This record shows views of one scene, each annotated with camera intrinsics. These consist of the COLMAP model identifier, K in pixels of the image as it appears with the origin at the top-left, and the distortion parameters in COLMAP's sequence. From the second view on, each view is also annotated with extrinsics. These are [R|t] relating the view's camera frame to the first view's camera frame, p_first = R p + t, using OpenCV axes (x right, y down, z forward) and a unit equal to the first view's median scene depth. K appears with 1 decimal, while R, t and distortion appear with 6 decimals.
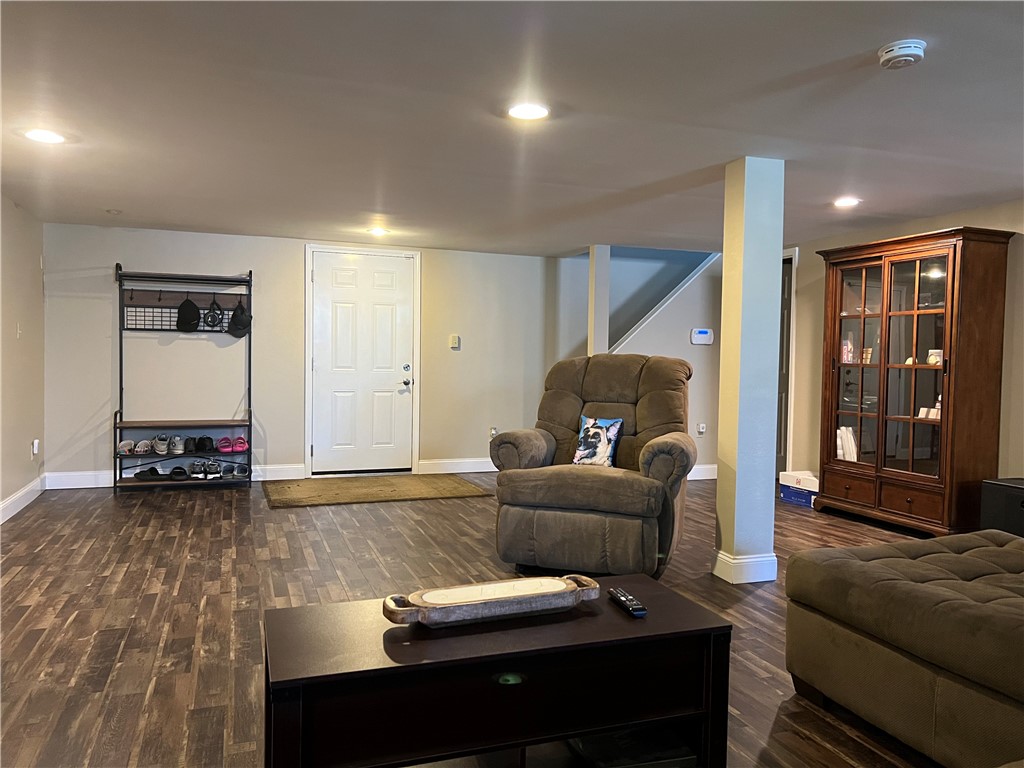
lens RADIAL K [[755.8, 0, 512.0], [0, 755.8, 384.0], [0, 0, 1]] dist [0.066379, -0.073536]
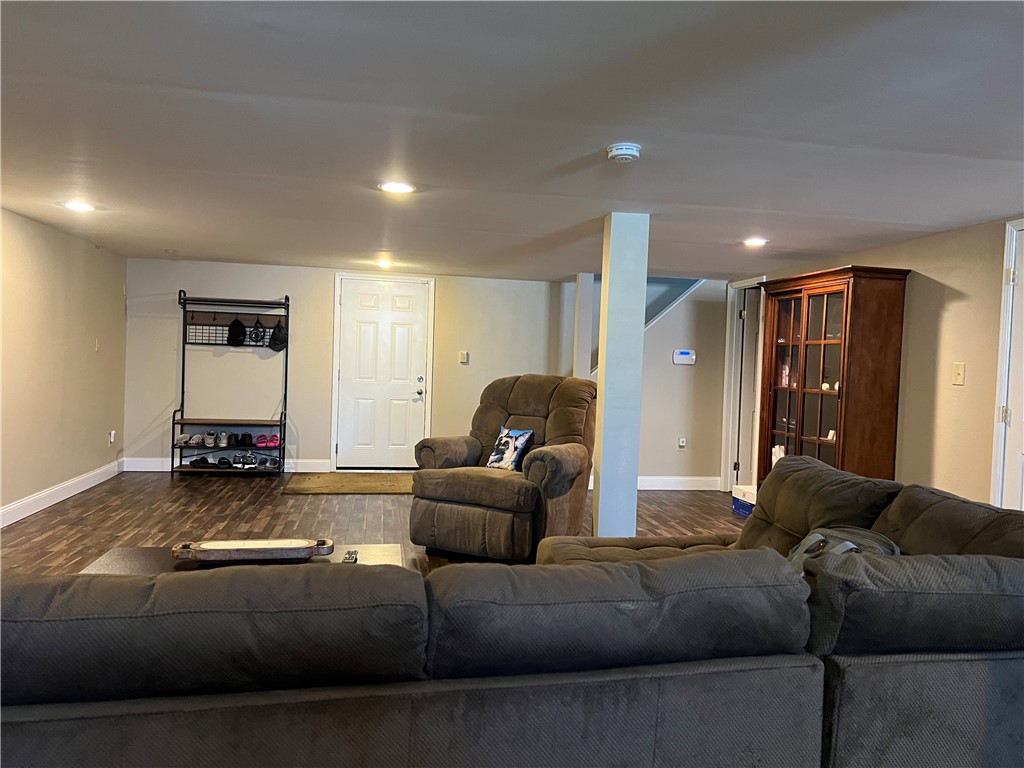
lens RADIAL K [[755.8, 0, 512.0], [0, 755.8, 384.0], [0, 0, 1]] dist [0.066379, -0.073536]
pose [[0.984433, 0.024419, -0.174056, 0.226642], [-0.025847, 0.999648, -0.005940, -0.012982], [0.173850, 0.010347, 0.984718, -0.116224]]
